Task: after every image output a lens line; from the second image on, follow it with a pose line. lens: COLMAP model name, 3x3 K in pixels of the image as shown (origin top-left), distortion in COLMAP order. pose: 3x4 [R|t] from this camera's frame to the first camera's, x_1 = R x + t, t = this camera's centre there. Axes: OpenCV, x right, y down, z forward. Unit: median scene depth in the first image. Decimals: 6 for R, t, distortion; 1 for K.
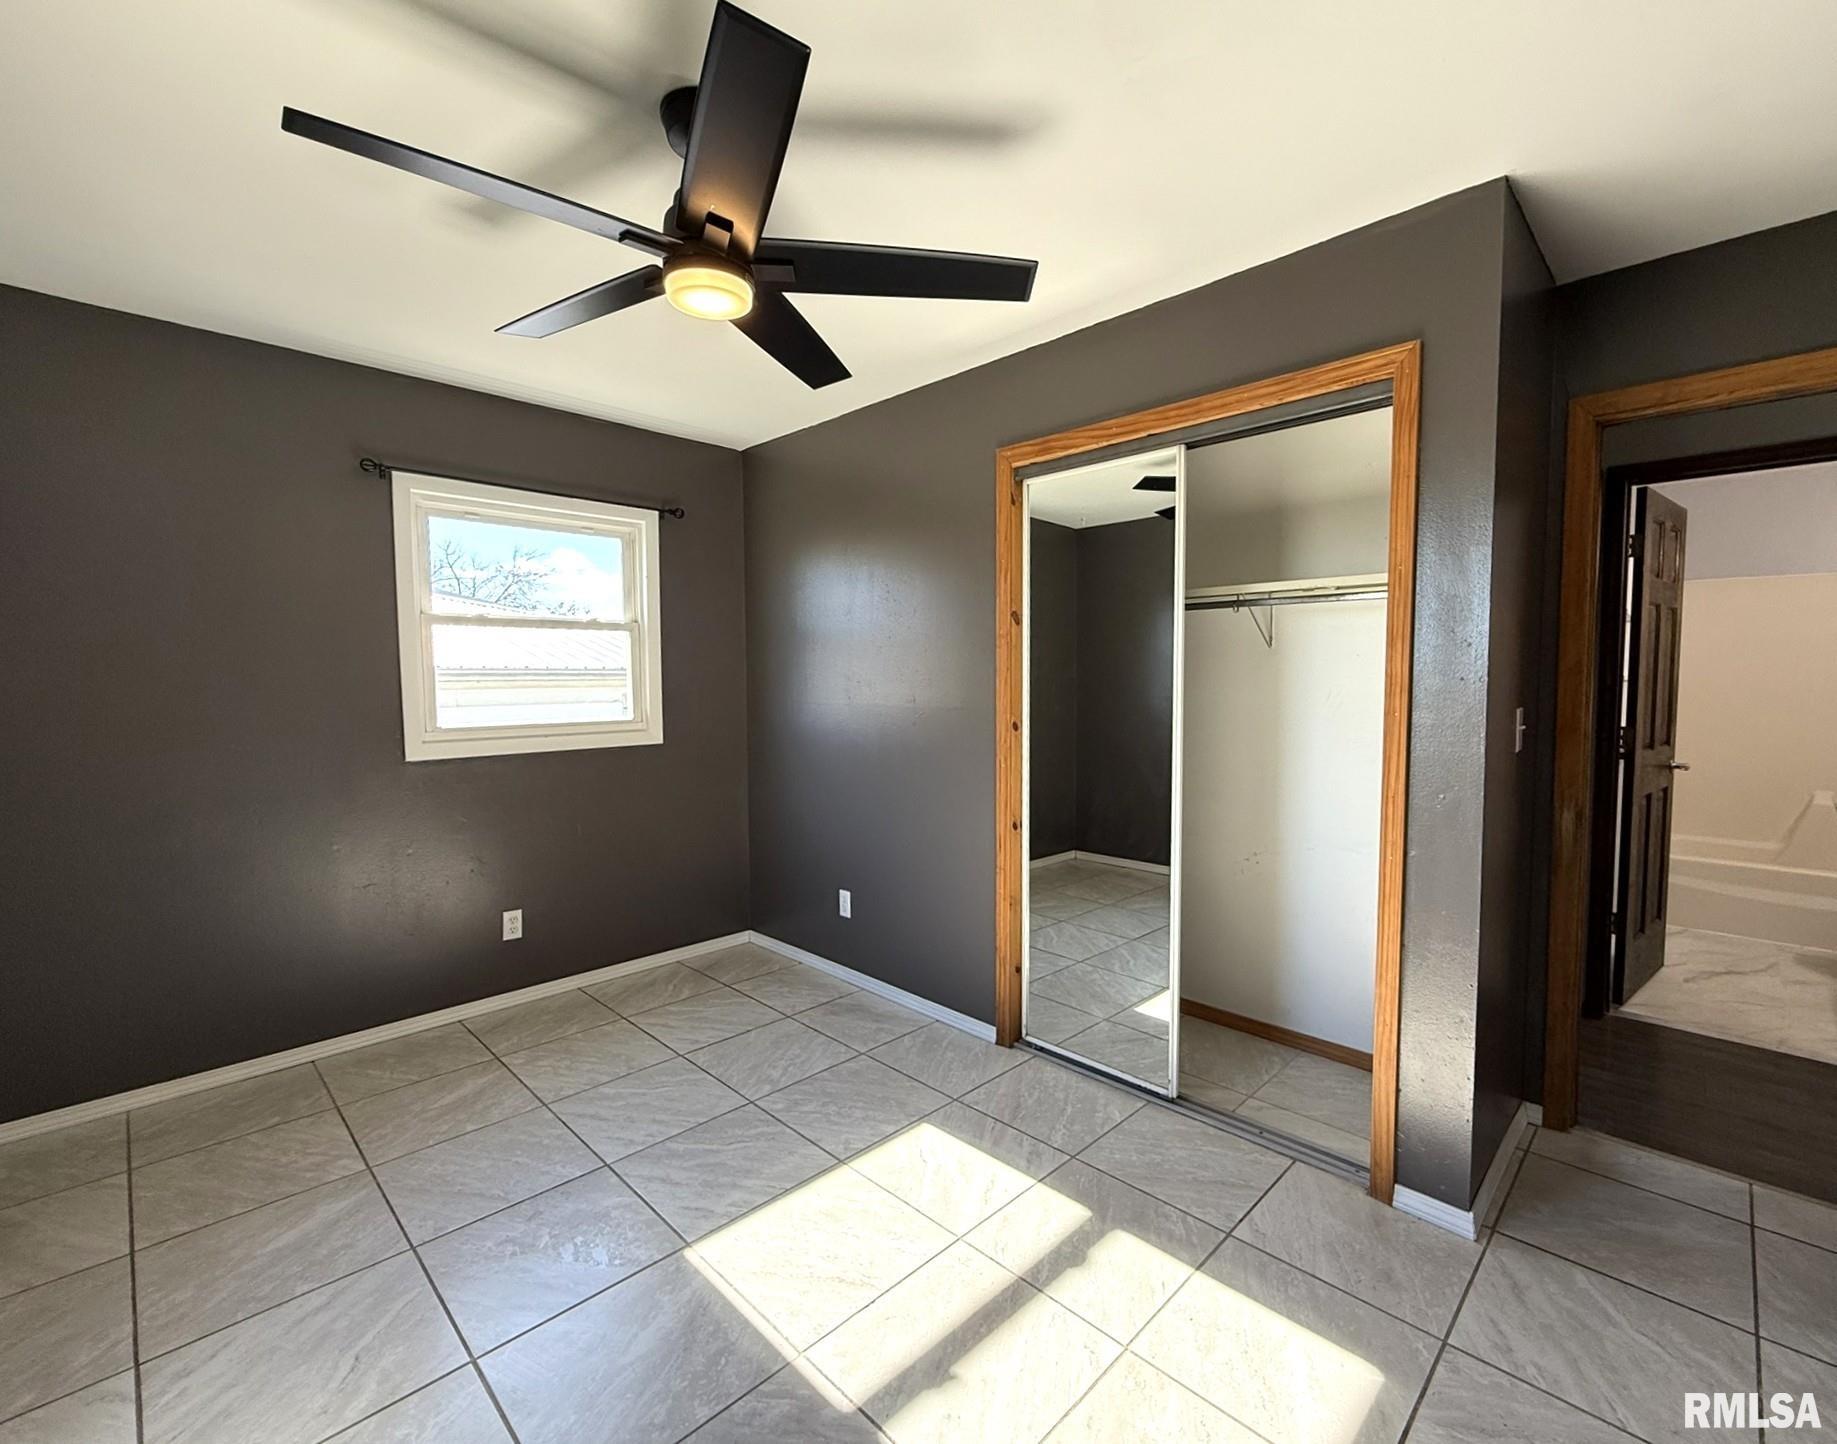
lens RADIAL K [[804.8, 0, 923.7], [0, 804.8, 721.0], [0, 0, 1]] dist [0.005154, -0.000250]
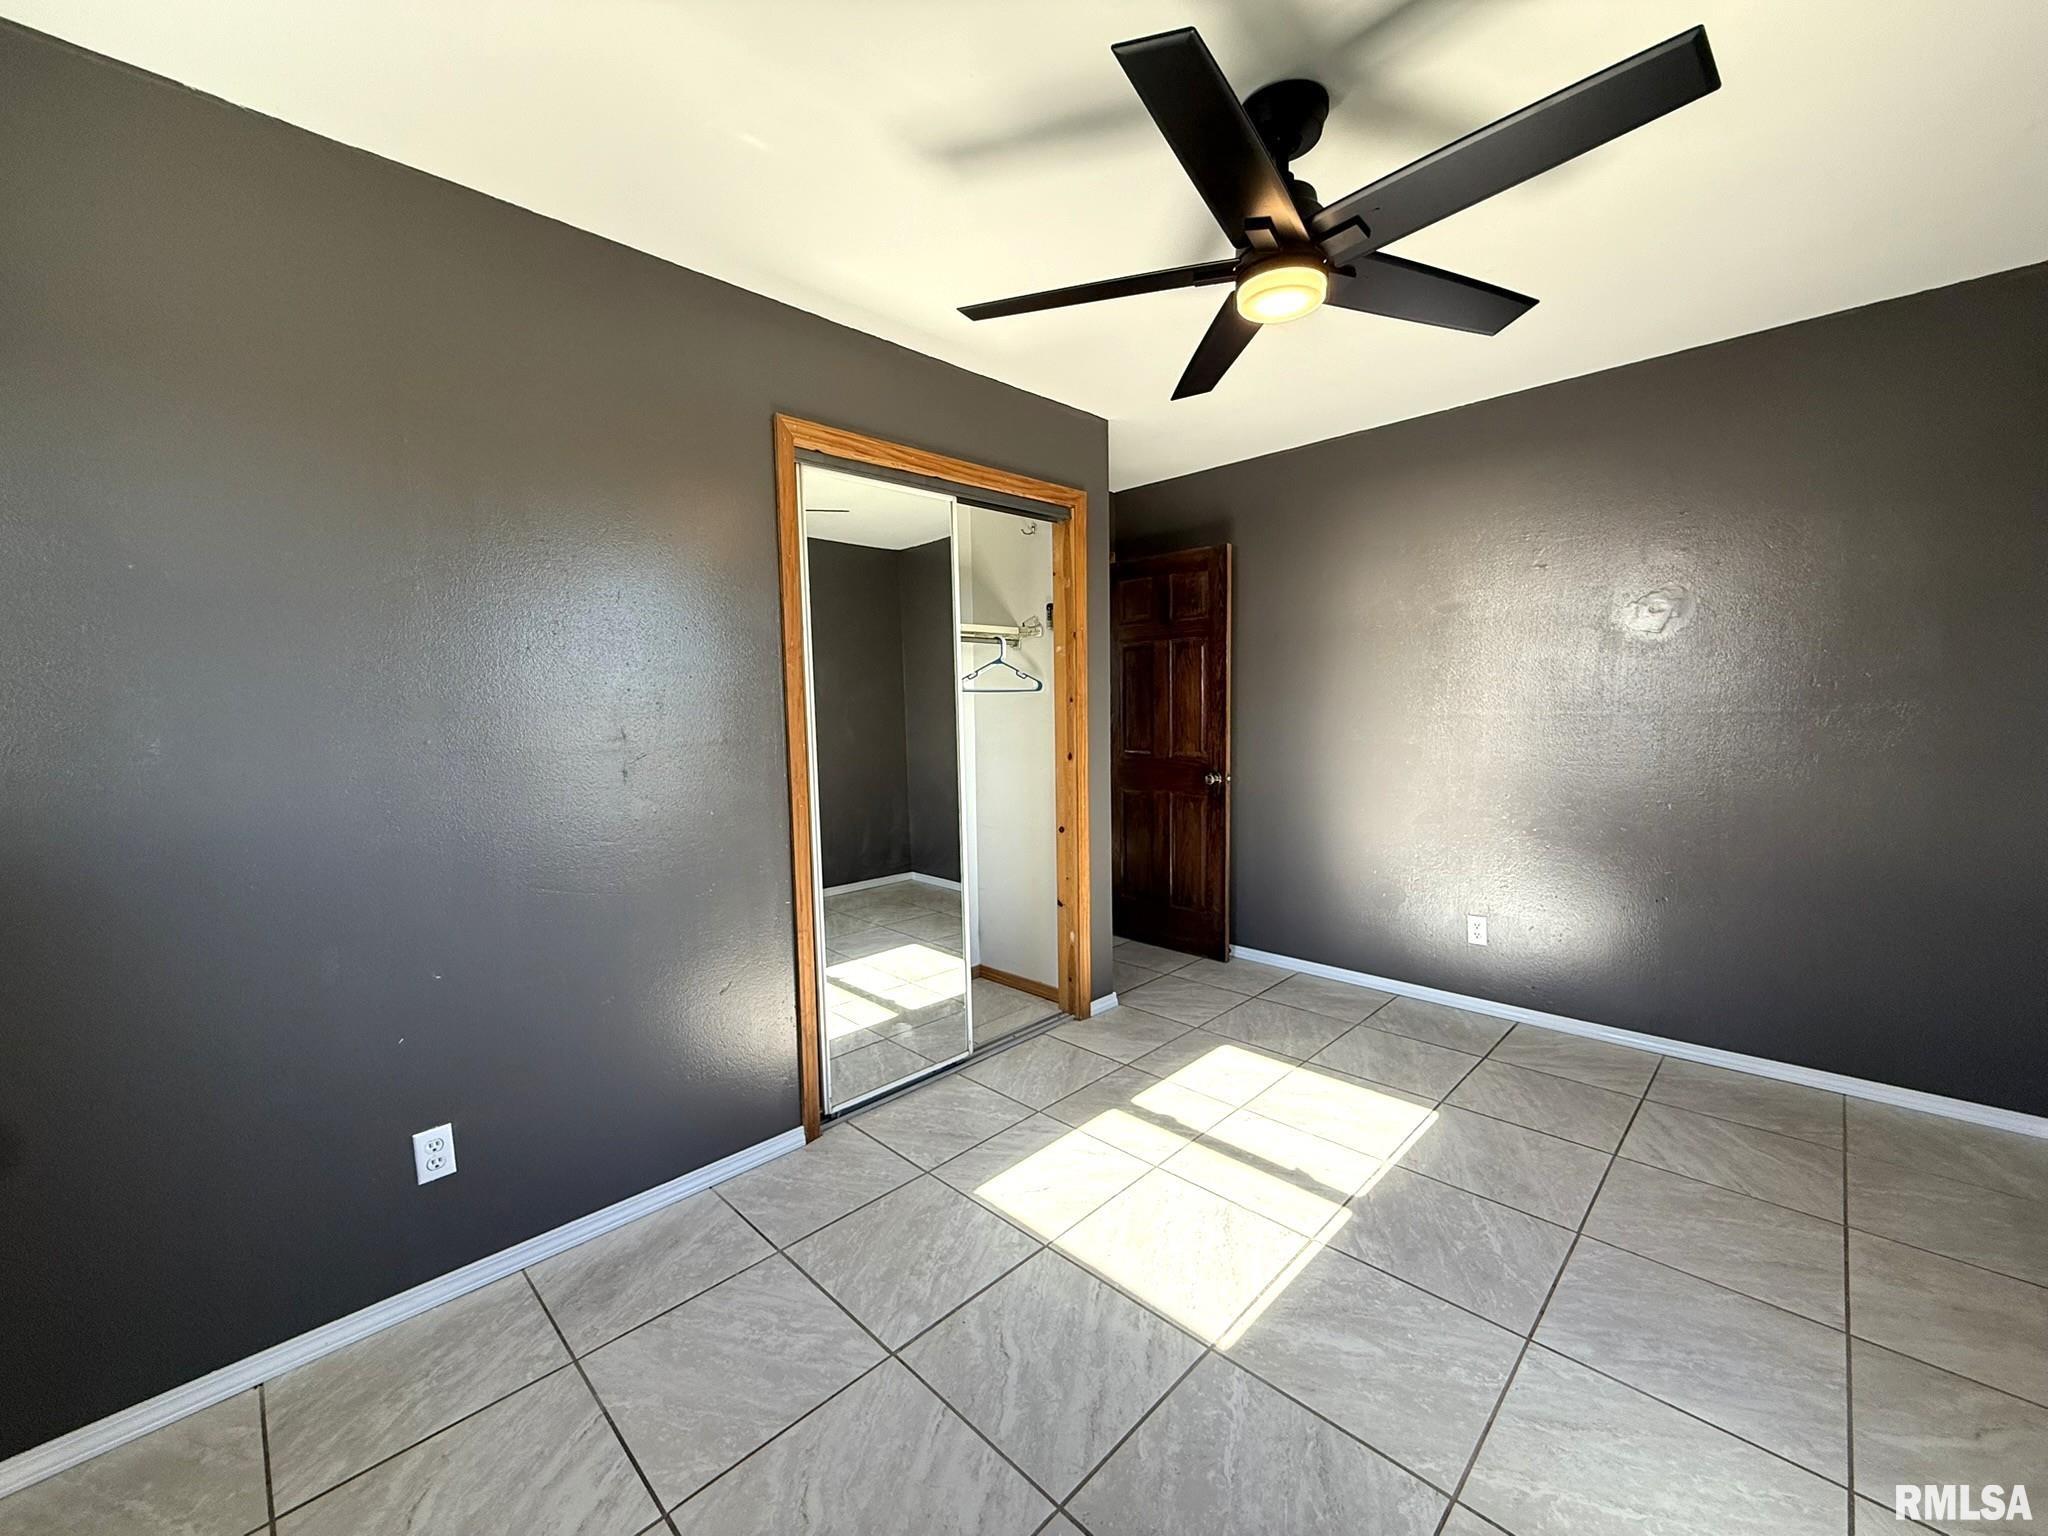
lens RADIAL K [[822.6, 0, 1033.0], [0, 822.6, 768.8], [0, 0, 1]] dist [0.000703, 0.000624]
pose [[-0.008055, -0.078502, 0.996881, -0.887014], [0.074563, 0.994091, 0.078885, -0.037076], [-0.997184, 0.074966, -0.002154, 0.911427]]
